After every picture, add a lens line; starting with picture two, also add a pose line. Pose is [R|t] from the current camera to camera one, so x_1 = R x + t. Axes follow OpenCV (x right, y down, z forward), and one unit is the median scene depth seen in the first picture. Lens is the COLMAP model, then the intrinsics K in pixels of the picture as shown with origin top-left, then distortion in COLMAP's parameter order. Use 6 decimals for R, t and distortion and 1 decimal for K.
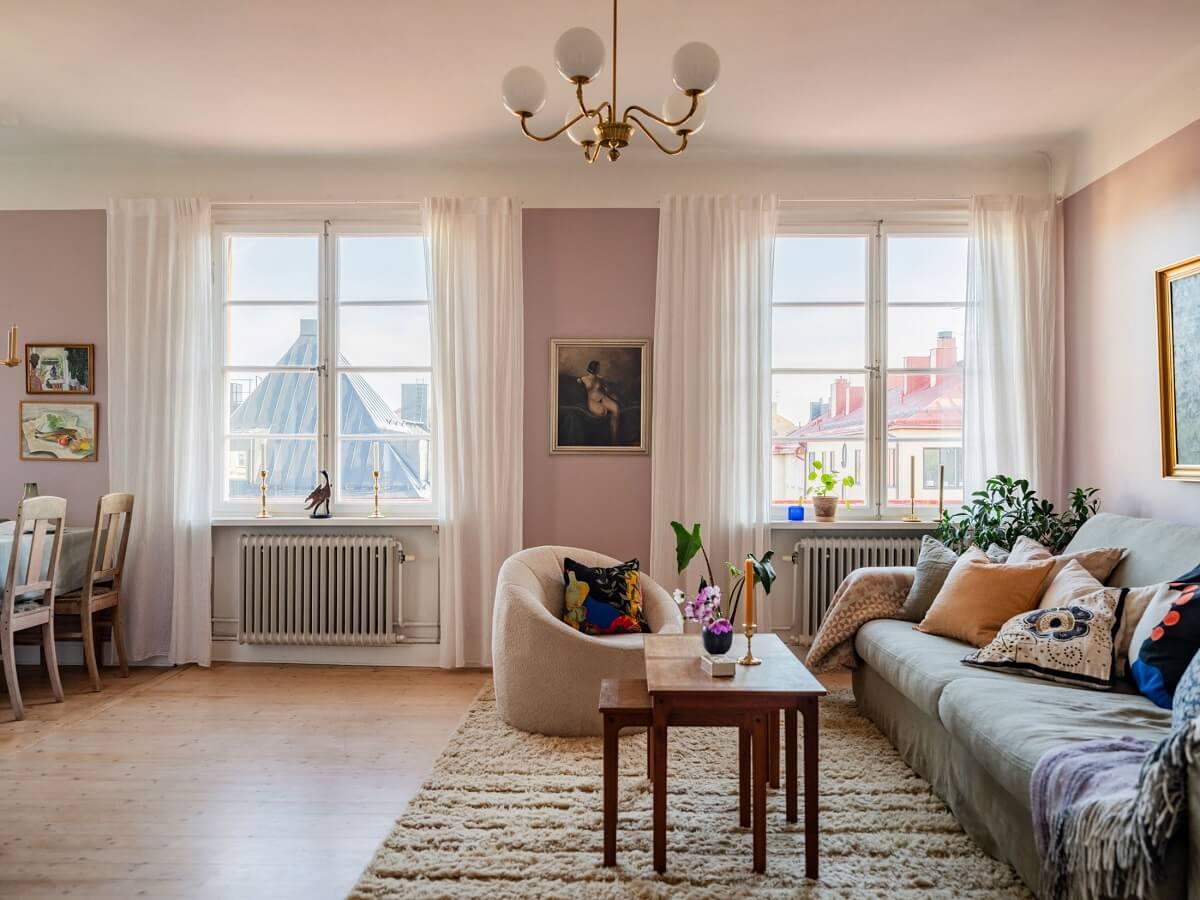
lens RADIAL K [[988.5, 0, 602.5], [0, 988.5, 450.8], [0, 0, 1]] dist [0.001165, 0.000267]
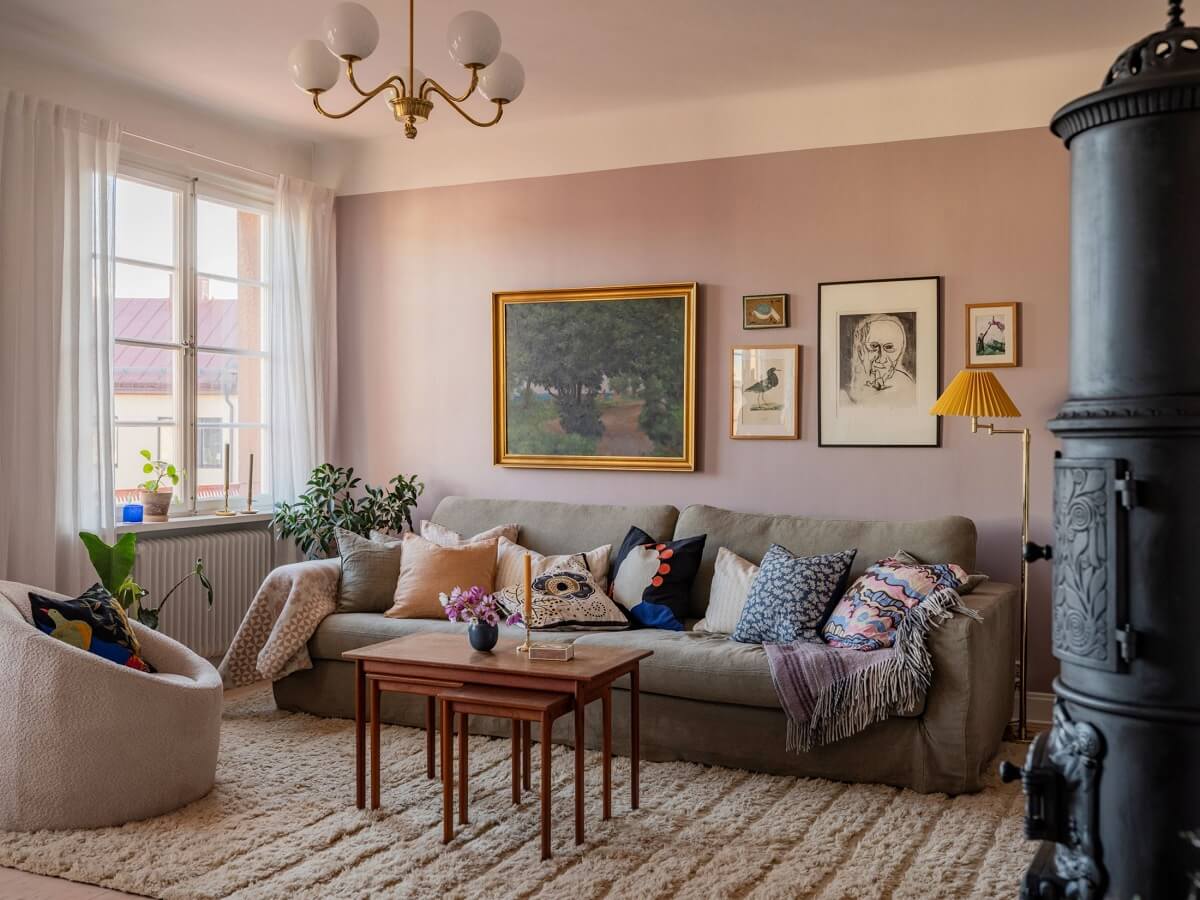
lens RADIAL K [[1217.1, 0, 599.2], [0, 1217.1, 443.3], [0, 0, 1]] dist [0.005375, 0.000000]
pose [[0.387065, -0.004879, 0.922039, -0.723126], [-0.018339, 0.999747, 0.012988, -0.020016], [-0.921870, -0.021937, 0.386878, 0.292338]]
